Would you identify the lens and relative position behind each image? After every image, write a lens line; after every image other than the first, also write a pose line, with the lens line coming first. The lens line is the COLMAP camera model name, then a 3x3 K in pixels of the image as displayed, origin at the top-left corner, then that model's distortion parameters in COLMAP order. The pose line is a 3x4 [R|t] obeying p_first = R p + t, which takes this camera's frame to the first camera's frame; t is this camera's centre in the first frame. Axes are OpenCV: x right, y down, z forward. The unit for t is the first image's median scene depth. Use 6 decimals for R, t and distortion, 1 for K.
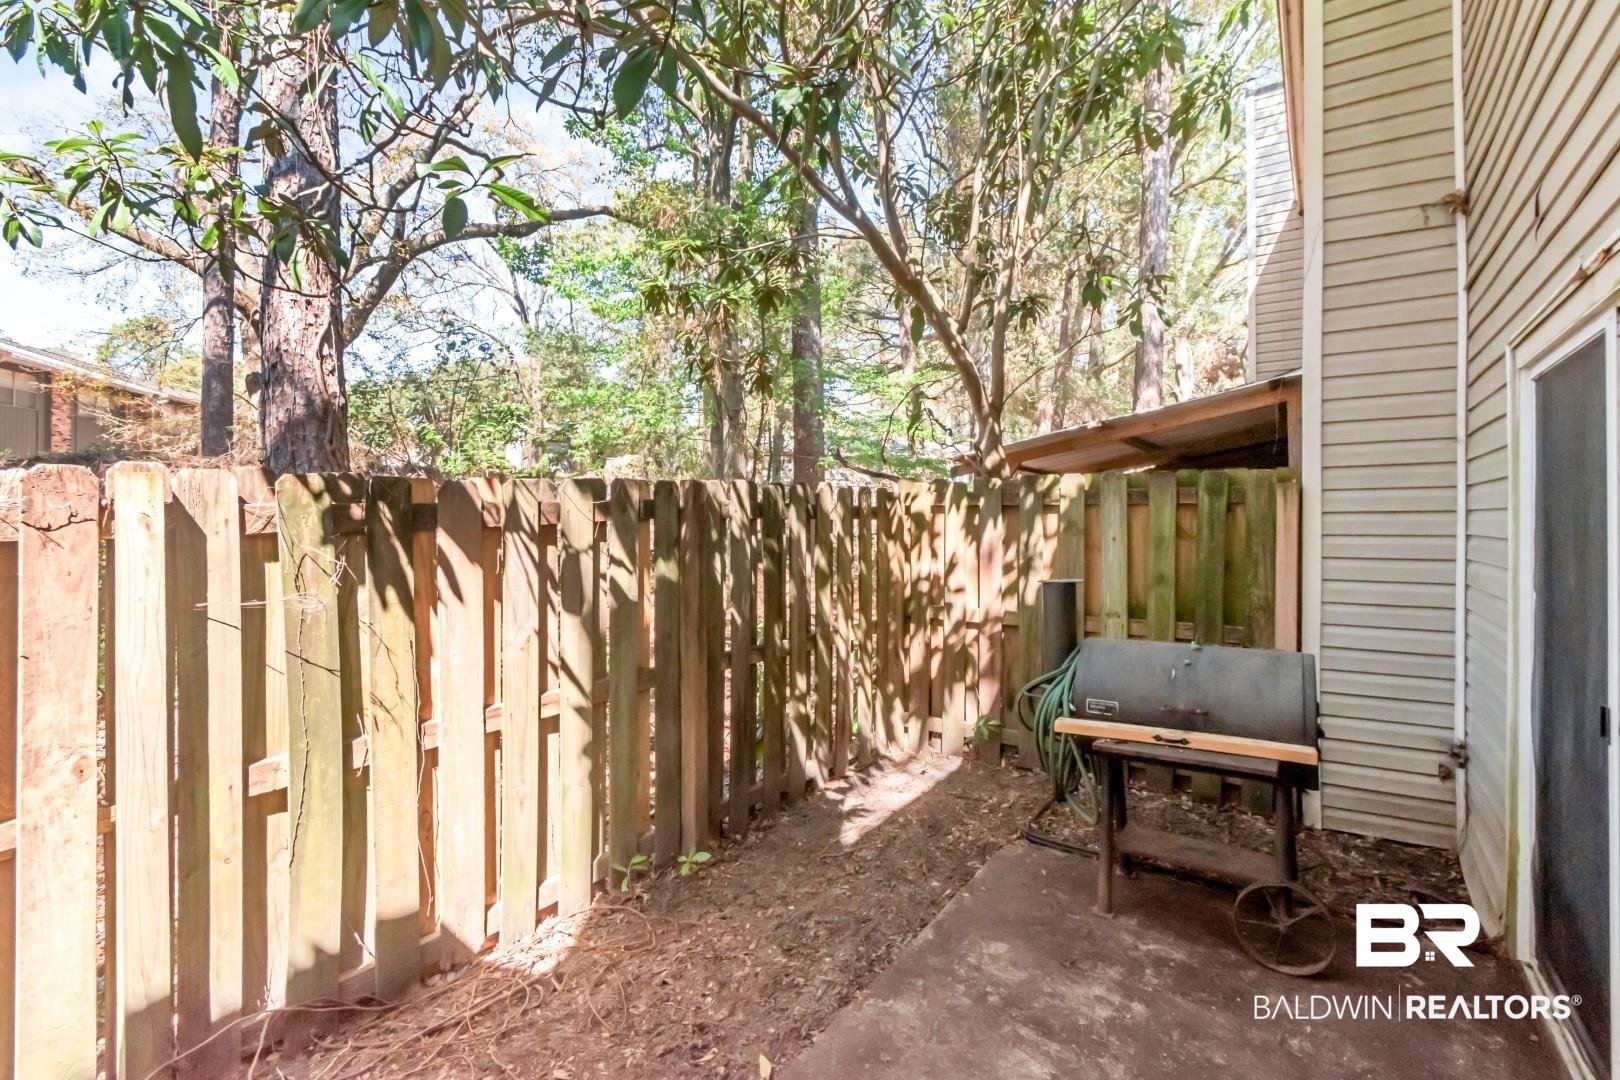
lens RADIAL K [[740.4, 0, 782.3], [0, 740.4, 520.0], [0, 0, 1]] dist [0.001051, 0.000077]
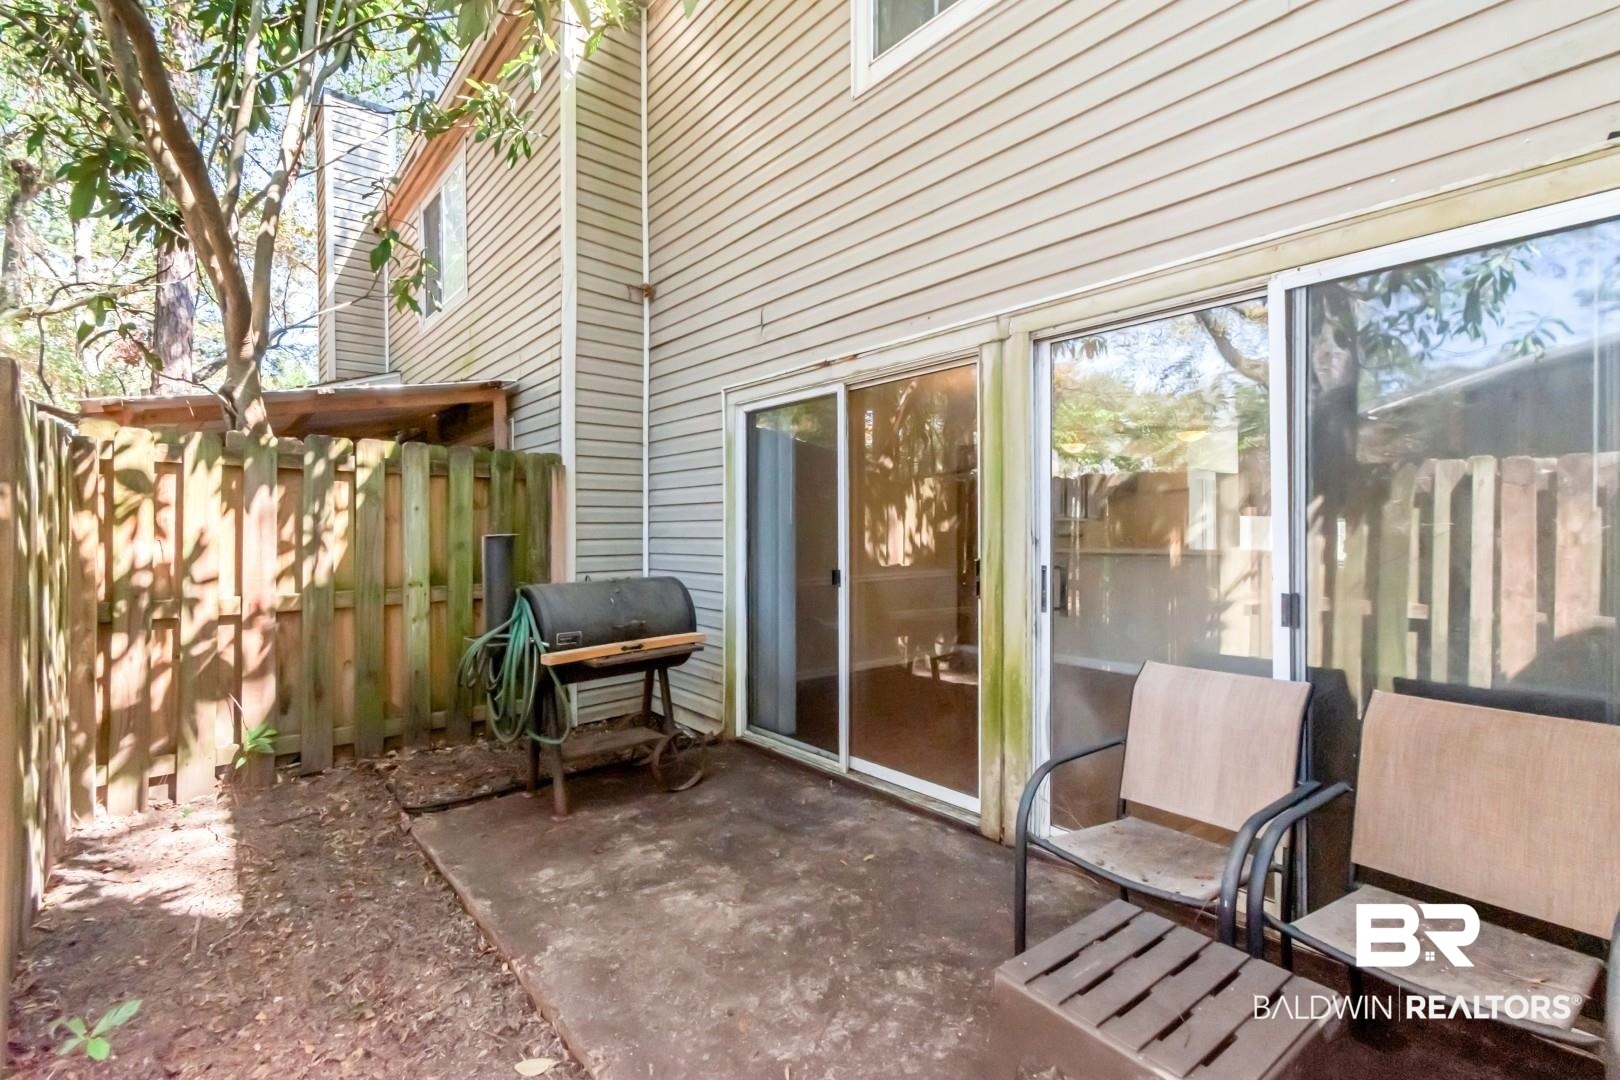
lens RADIAL K [[727.4, 0, 810.0], [0, 727.4, 540.0], [0, 0, 1]] dist [-0.001648, -0.000203]
pose [[0.233358, -0.016968, 0.972243, -0.548802], [0.010325, 0.999835, 0.014971, 0.081127], [-0.972336, 0.006545, 0.233494, 0.346568]]
